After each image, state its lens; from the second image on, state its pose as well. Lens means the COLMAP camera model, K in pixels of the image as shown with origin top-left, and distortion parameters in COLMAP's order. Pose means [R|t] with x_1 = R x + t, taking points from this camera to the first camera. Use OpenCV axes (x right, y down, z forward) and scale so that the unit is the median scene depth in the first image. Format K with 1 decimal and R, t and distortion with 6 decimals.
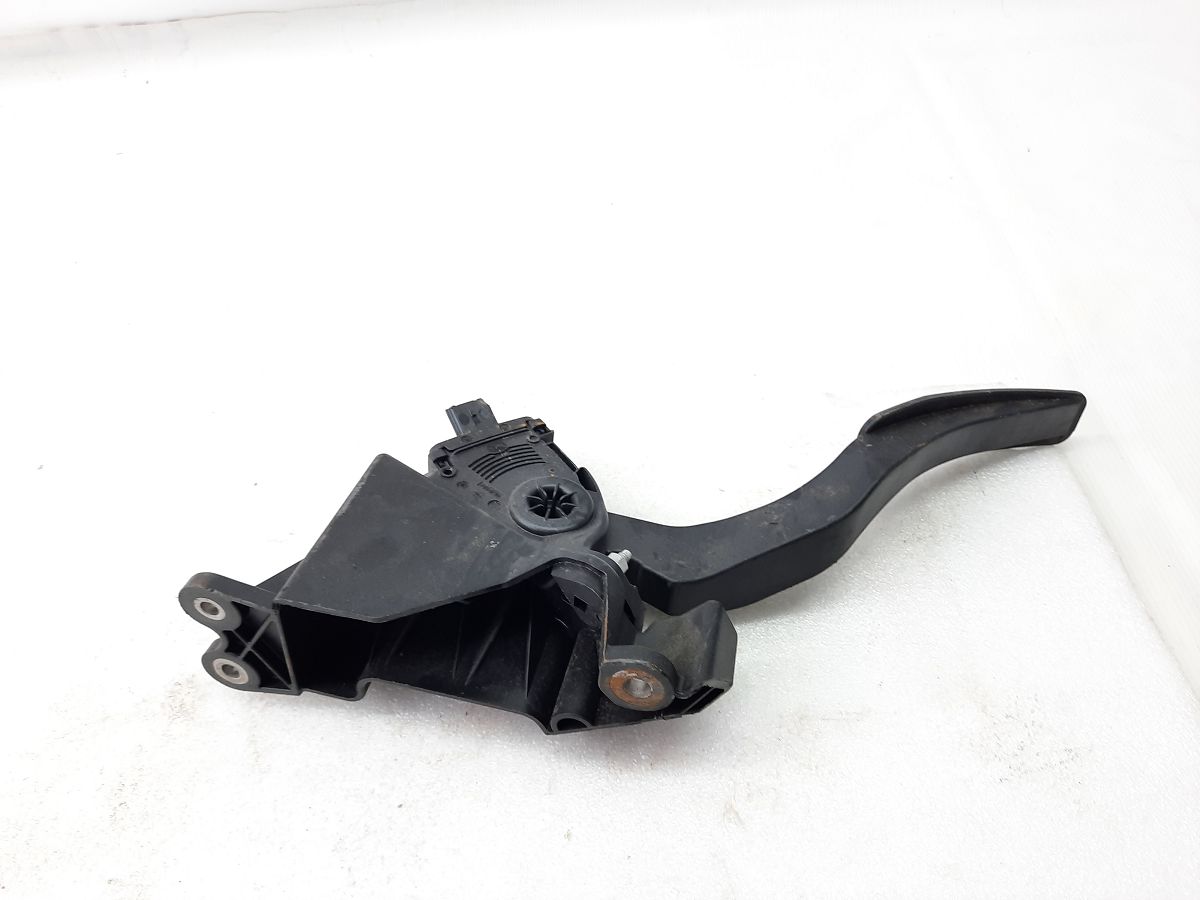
lens RADIAL K [[792.0, 0, 600.0], [0, 792.0, 450.0], [0, 0, 1]] dist [-0.028769, -0.001469]
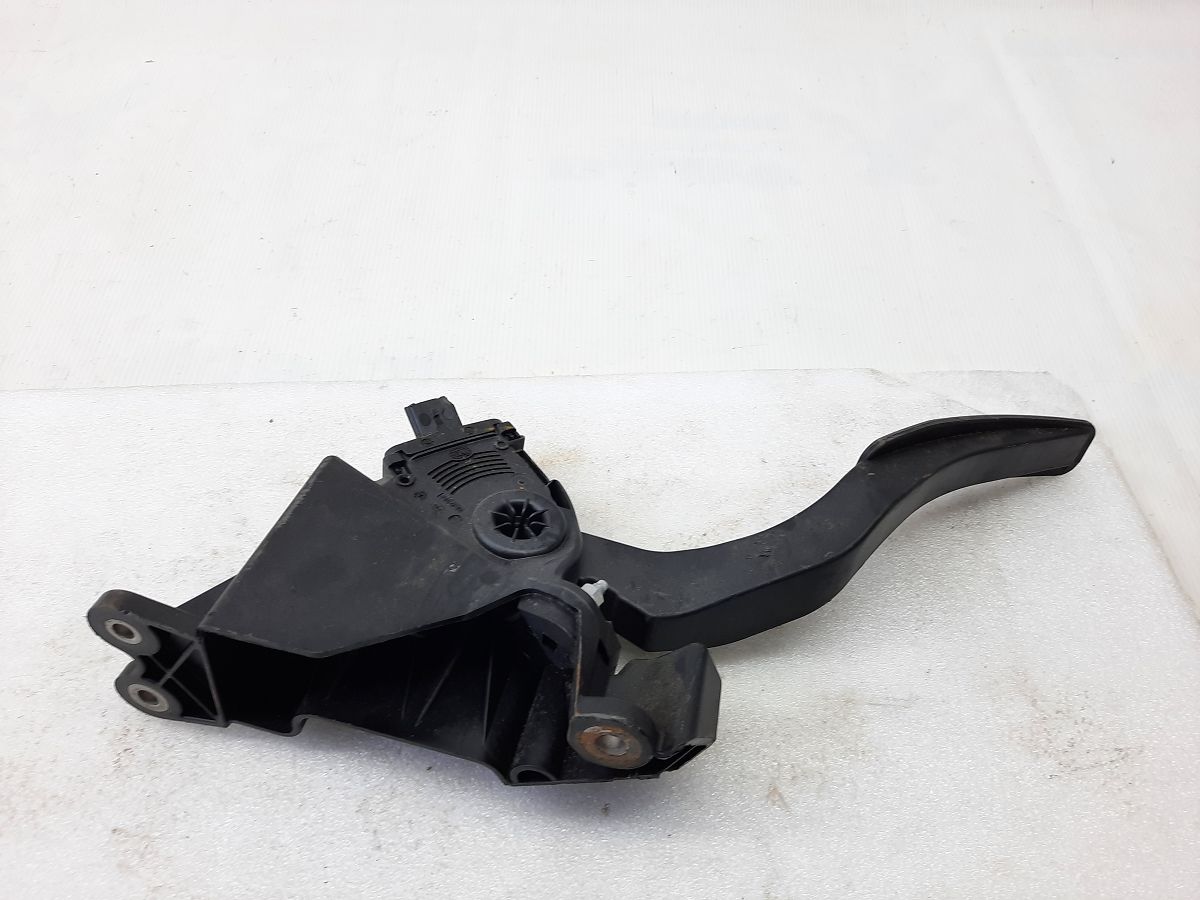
lens RADIAL K [[792.0, 0, 600.0], [0, 792.0, 450.0], [0, 0, 1]] dist [-0.028769, -0.001469]
pose [[0.997513, 0.044806, 0.054402, -0.024315], [-0.046576, 0.998411, 0.031725, -0.049043], [-0.052894, -0.034180, 0.998015, 0.107281]]
